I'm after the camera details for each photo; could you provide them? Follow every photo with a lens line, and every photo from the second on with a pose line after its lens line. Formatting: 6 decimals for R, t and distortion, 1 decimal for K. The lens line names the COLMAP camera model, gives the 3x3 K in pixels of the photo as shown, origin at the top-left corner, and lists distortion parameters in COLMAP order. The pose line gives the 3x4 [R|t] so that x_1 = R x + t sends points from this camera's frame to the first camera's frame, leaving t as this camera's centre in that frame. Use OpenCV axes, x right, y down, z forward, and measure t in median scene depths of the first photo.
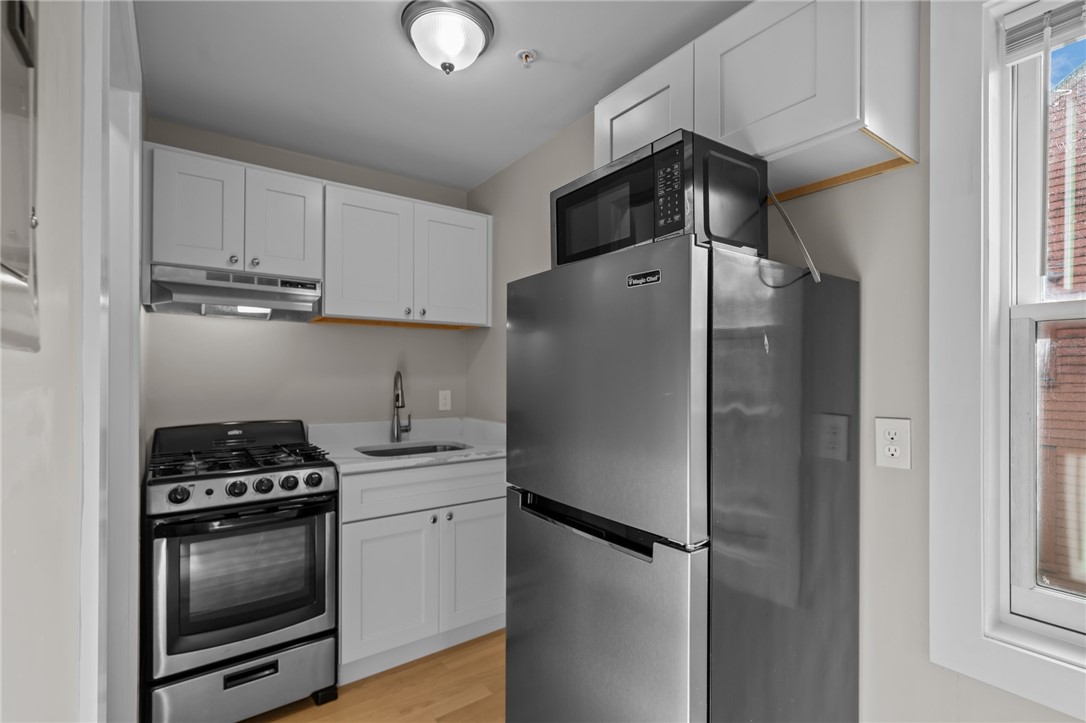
lens RADIAL K [[509.5, 0, 543.0], [0, 509.5, 365.9], [0, 0, 1]] dist [0.015865, -0.000535]
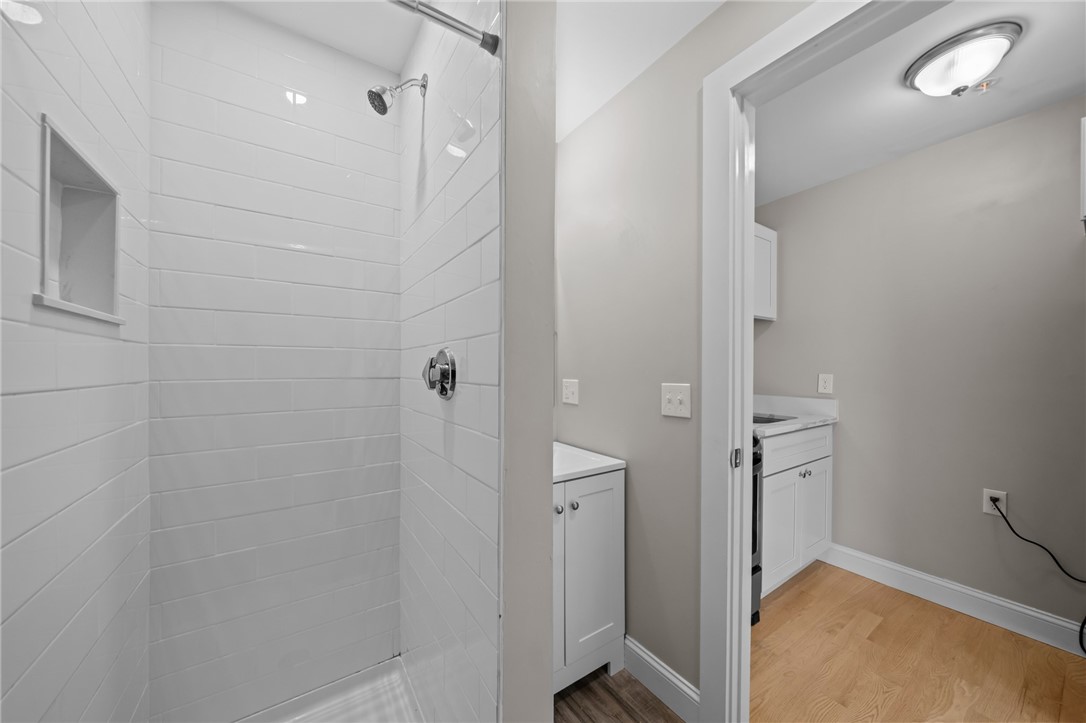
lens RADIAL K [[374.2, 0, 542.9], [0, 374.2, 362.3], [0, 0, 1]] dist [0.000411, 0.000006]
pose [[0.999789, 0.000147, -0.020551, -0.866364], [-0.000131, 1.000000, 0.000770, 0.030051], [0.020551, -0.000767, 0.999789, 0.090812]]
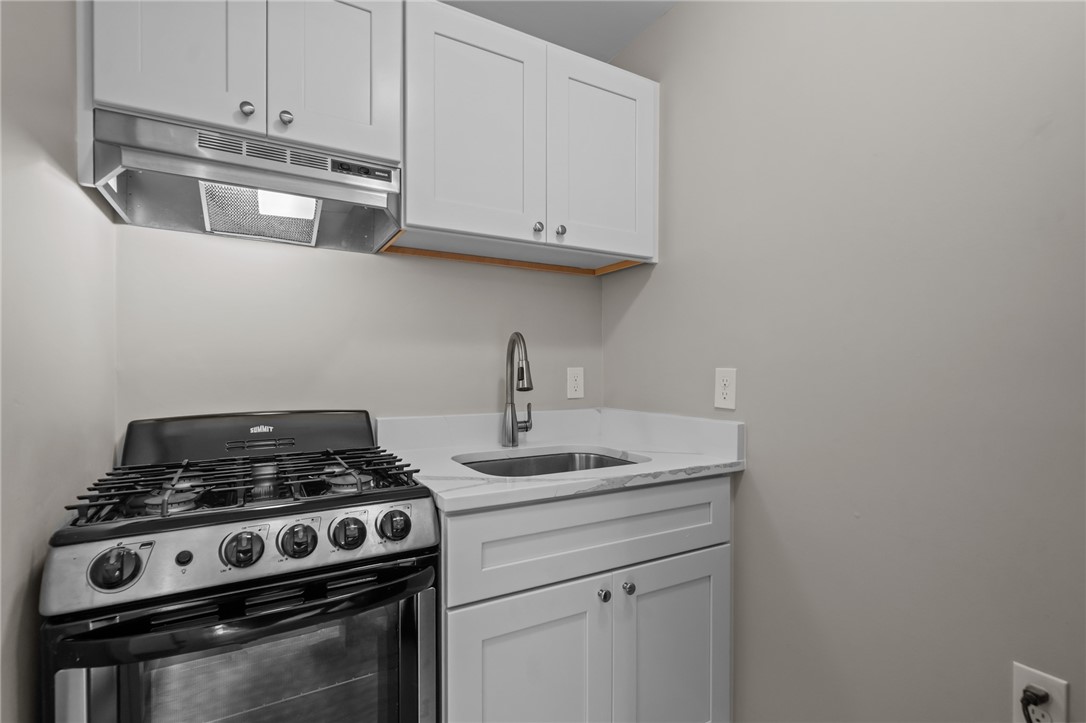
lens RADIAL K [[509.5, 0, 541.1], [0, 509.5, 366.6], [0, 0, 1]] dist [0.015865, -0.000535]
pose [[0.995326, -0.002469, -0.096543, -0.239690], [0.002983, 0.999982, 0.005178, 0.060114], [0.096528, -0.005442, 0.995315, 0.481690]]
